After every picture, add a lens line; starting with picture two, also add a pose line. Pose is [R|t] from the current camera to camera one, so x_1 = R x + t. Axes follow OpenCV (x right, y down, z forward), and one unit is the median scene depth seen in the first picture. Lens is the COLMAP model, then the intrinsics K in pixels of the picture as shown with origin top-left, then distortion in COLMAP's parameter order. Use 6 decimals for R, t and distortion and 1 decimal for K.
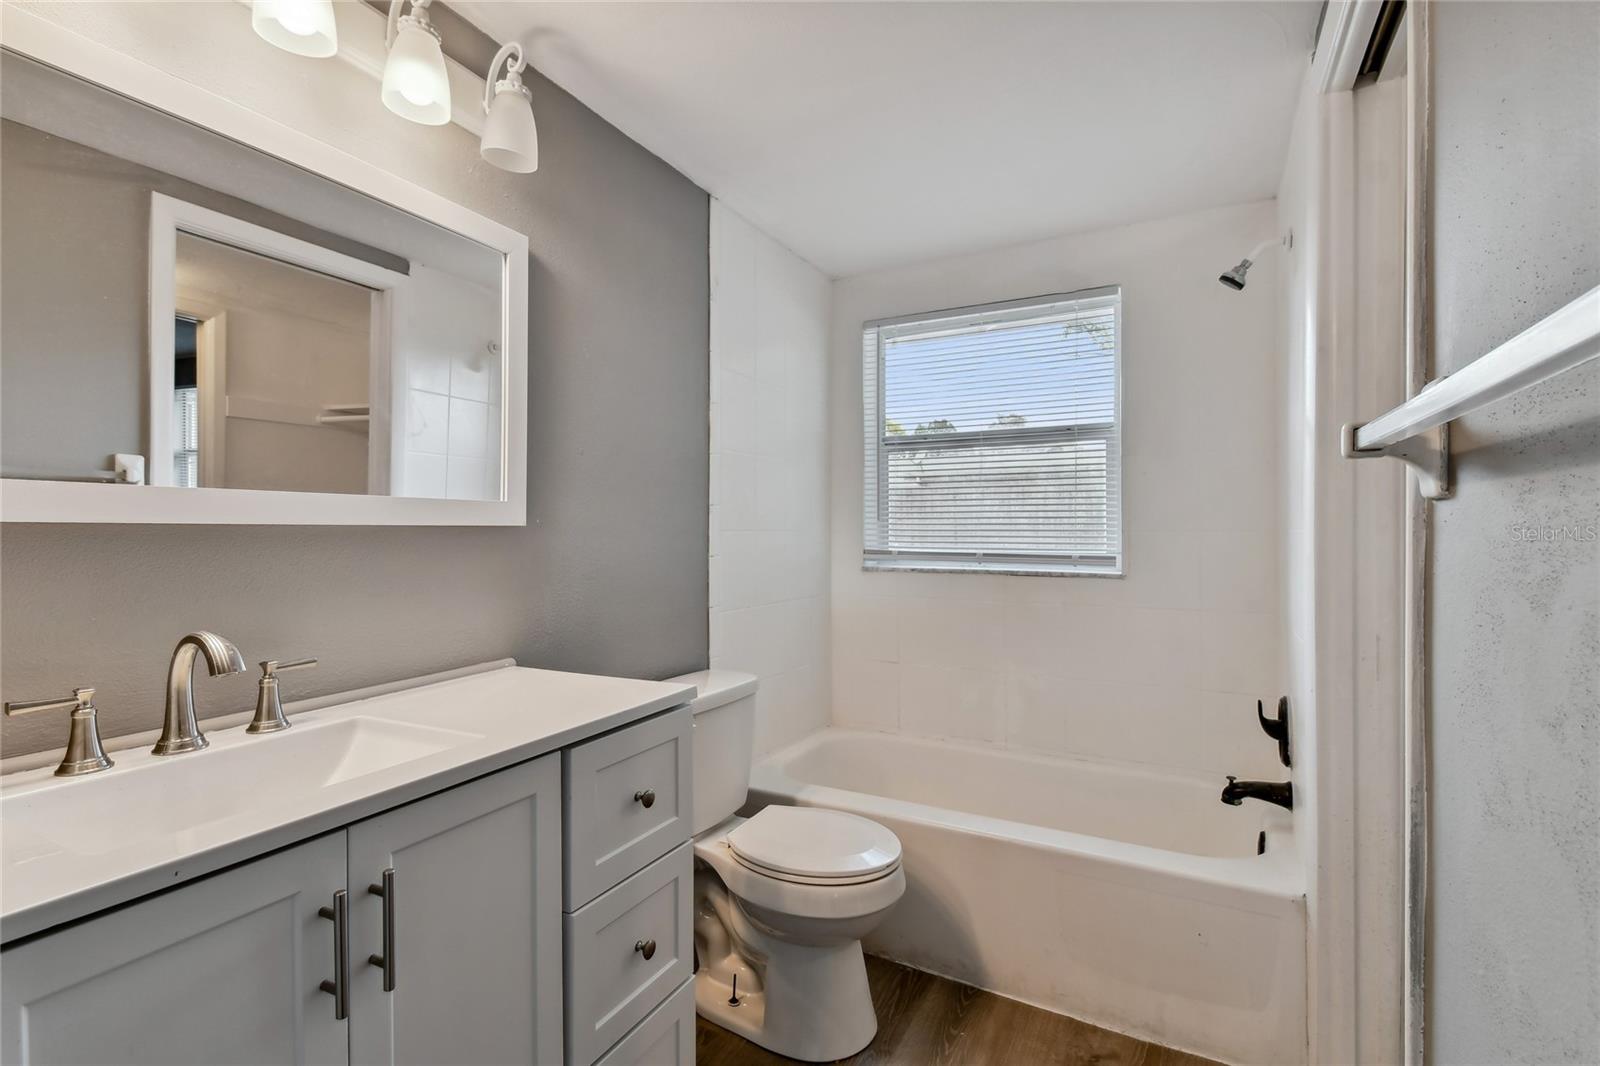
lens RADIAL K [[715.6, 0, 786.8], [0, 715.6, 532.8], [0, 0, 1]] dist [0.053654, -0.031243]
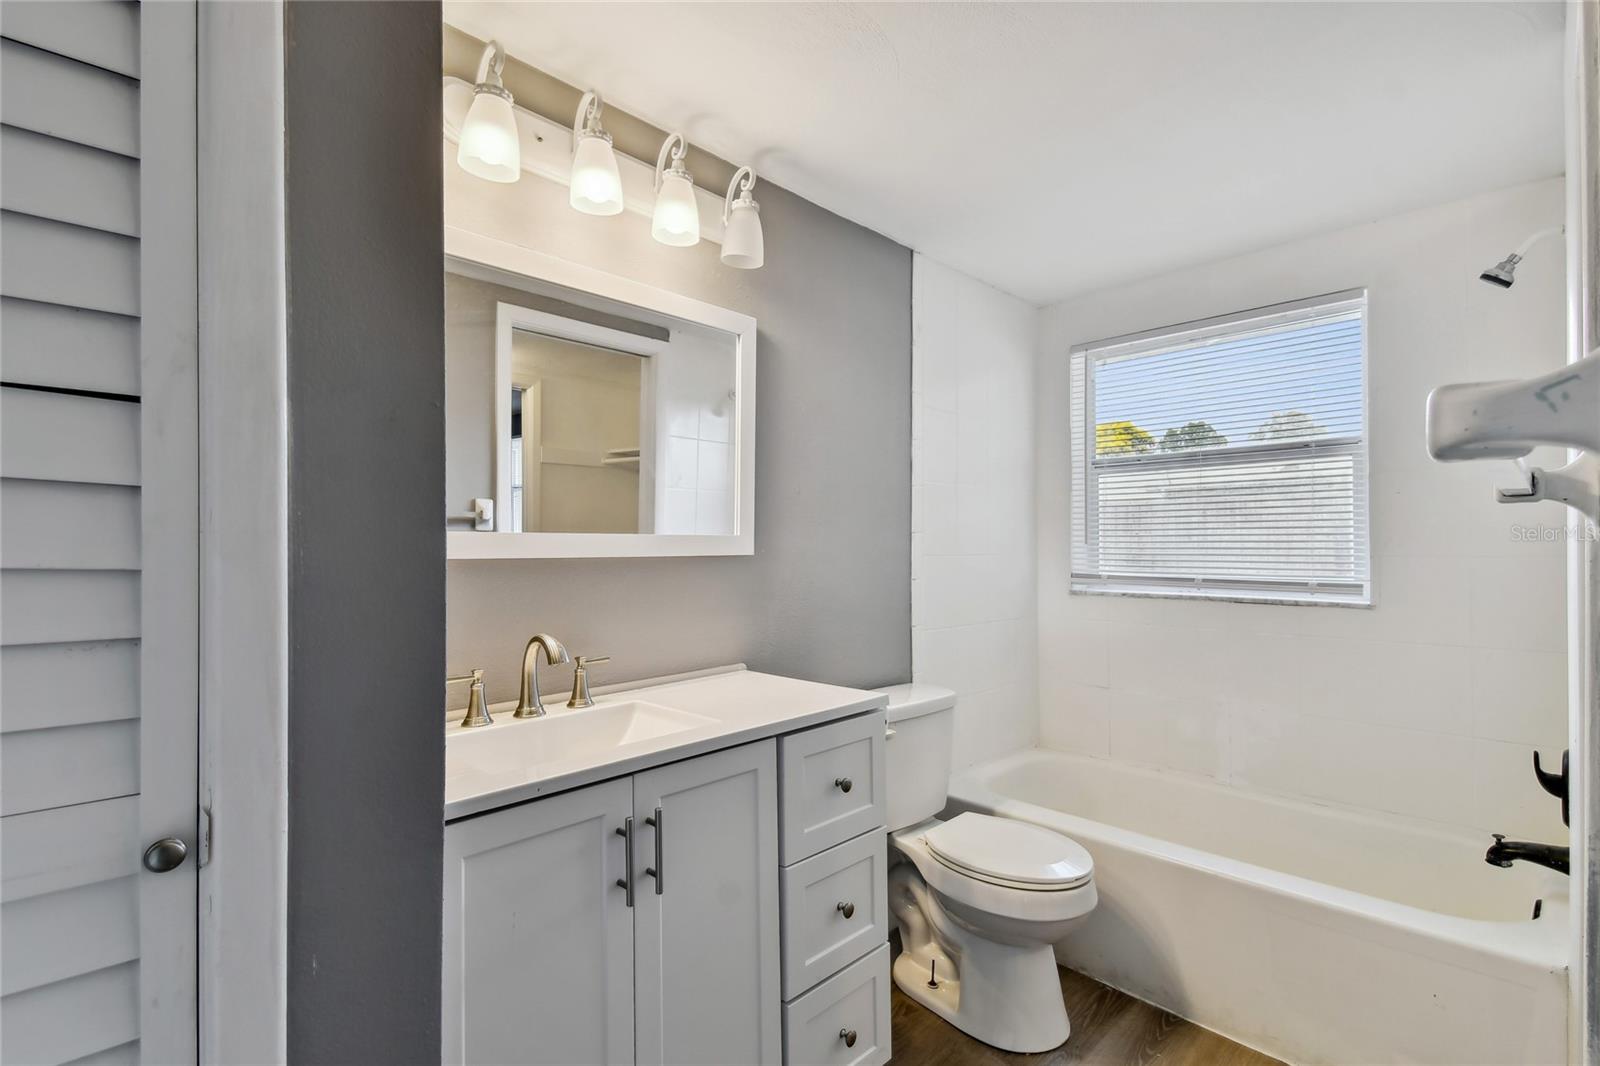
lens RADIAL K [[715.6, 0, 786.8], [0, 715.6, 532.8], [0, 0, 1]] dist [0.053654, -0.031243]
pose [[0.950474, -0.010381, -0.310632, 0.063752], [0.004137, 0.999776, -0.020755, -0.020466], [0.310778, 0.018442, 0.950304, -0.128012]]
